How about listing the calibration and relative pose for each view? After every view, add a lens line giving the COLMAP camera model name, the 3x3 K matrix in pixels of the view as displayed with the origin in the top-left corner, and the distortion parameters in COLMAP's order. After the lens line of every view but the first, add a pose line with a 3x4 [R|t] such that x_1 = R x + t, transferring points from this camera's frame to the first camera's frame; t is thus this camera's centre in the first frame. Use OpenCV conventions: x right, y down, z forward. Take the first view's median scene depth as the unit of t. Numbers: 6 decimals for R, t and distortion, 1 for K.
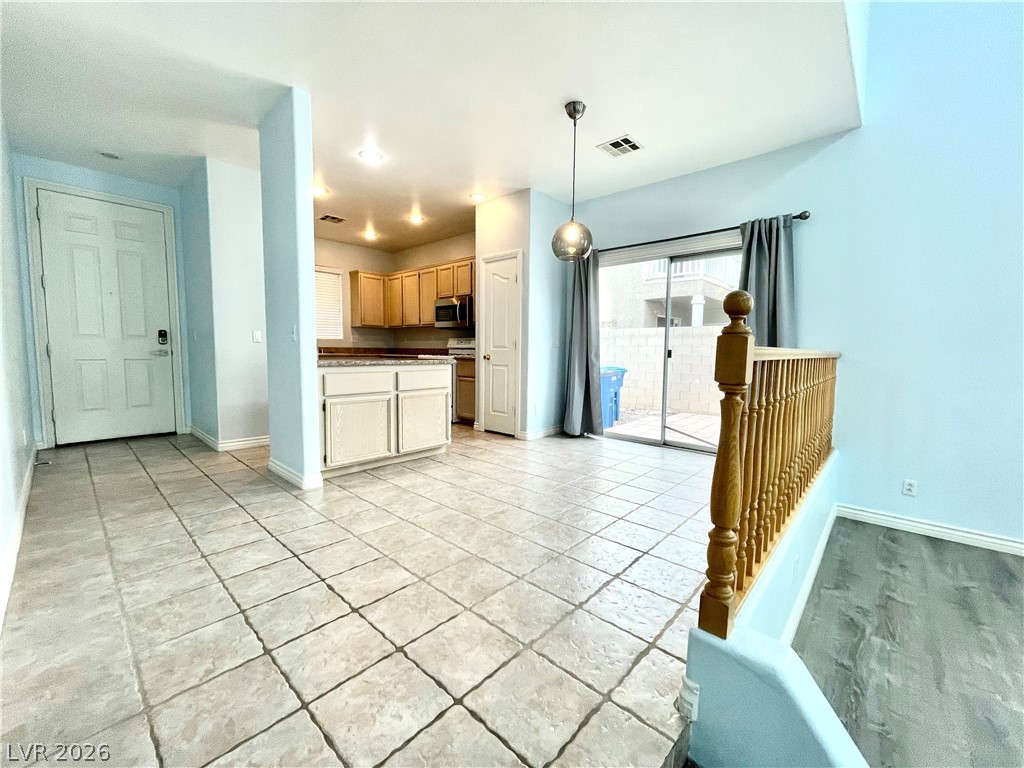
lens RADIAL K [[413.0, 0, 510.8], [0, 413.0, 386.3], [0, 0, 1]] dist [-0.002049, 0.000209]
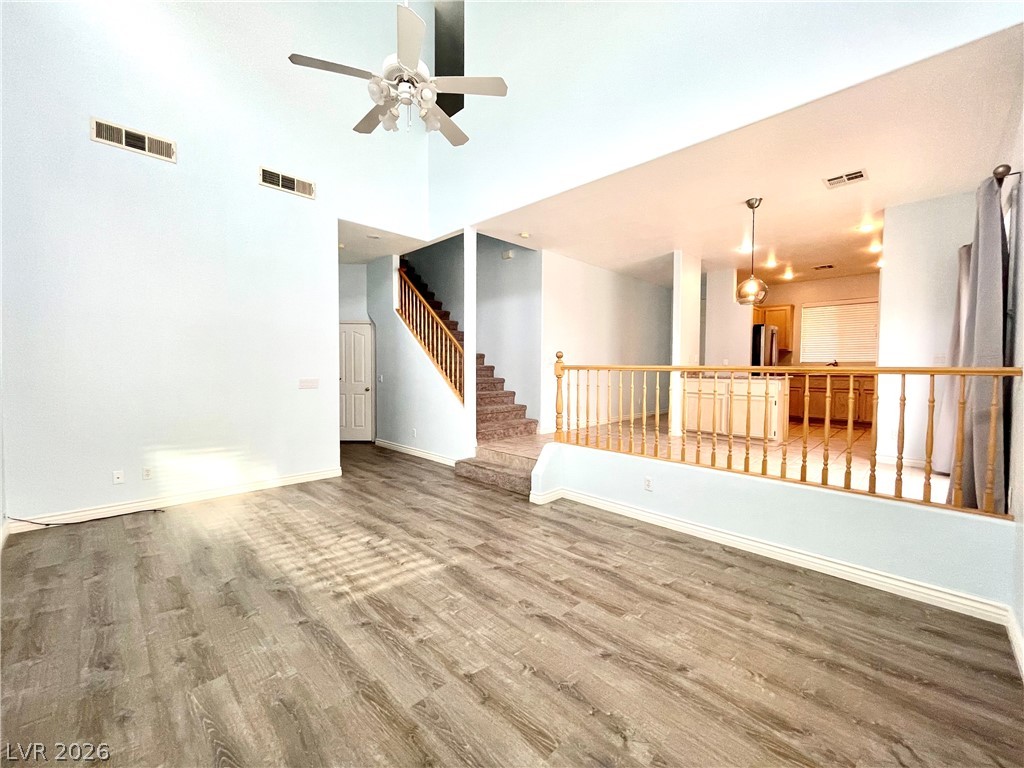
lens RADIAL K [[413.0, 0, 511.0], [0, 413.0, 382.6], [0, 0, 1]] dist [-0.002049, 0.000209]
pose [[-0.046425, 0.032363, -0.998397, 2.102214], [-0.076765, 0.996404, 0.035868, -0.033457], [0.995968, 0.078307, -0.043774, 0.338736]]
